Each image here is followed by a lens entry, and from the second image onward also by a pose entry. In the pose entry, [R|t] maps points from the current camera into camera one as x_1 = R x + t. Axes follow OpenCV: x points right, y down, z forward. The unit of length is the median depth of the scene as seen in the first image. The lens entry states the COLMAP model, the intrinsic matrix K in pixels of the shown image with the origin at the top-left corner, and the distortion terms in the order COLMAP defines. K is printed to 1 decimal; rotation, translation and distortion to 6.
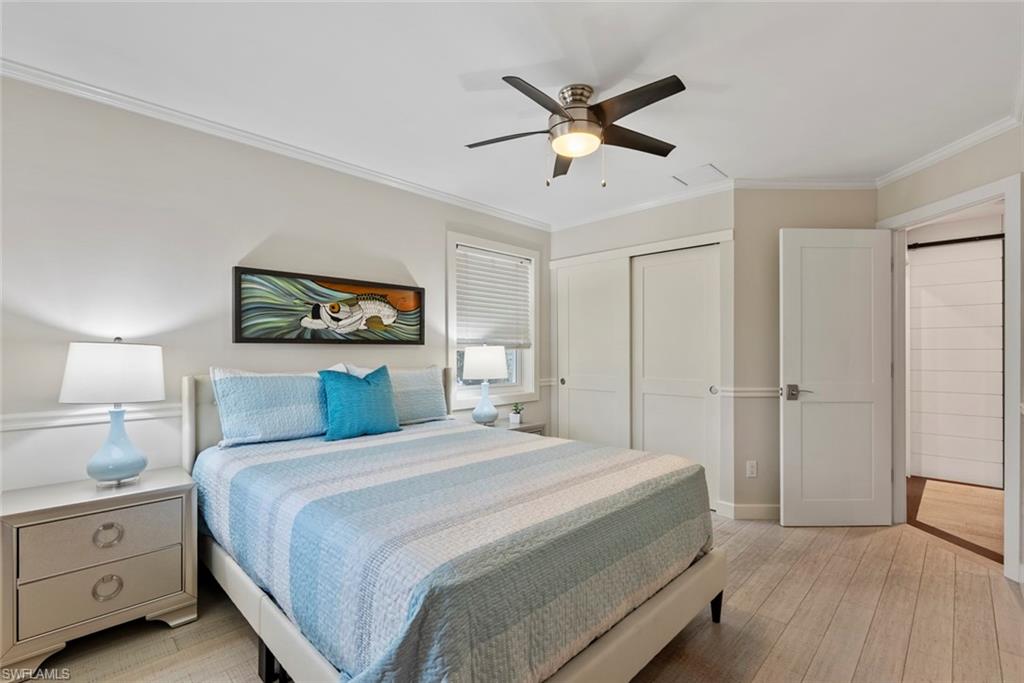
lens RADIAL K [[452.0, 0, 507.9], [0, 452.0, 367.0], [0, 0, 1]] dist [-0.001509, -0.000307]
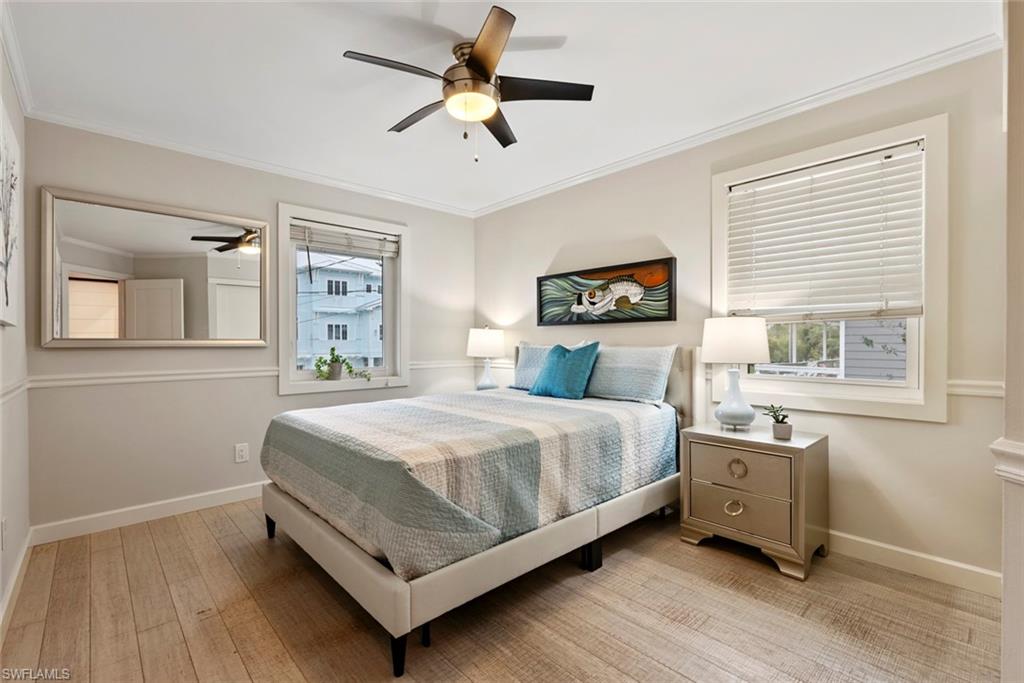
lens RADIAL K [[461.7, 0, 514.8], [0, 461.7, 332.8], [0, 0, 1]] dist [0.001390, 0.000071]
pose [[-0.038531, 0.010591, -0.999201, 0.815764], [-0.003795, 0.999935, 0.010745, -0.037555], [0.999250, 0.004206, -0.038488, 0.795906]]
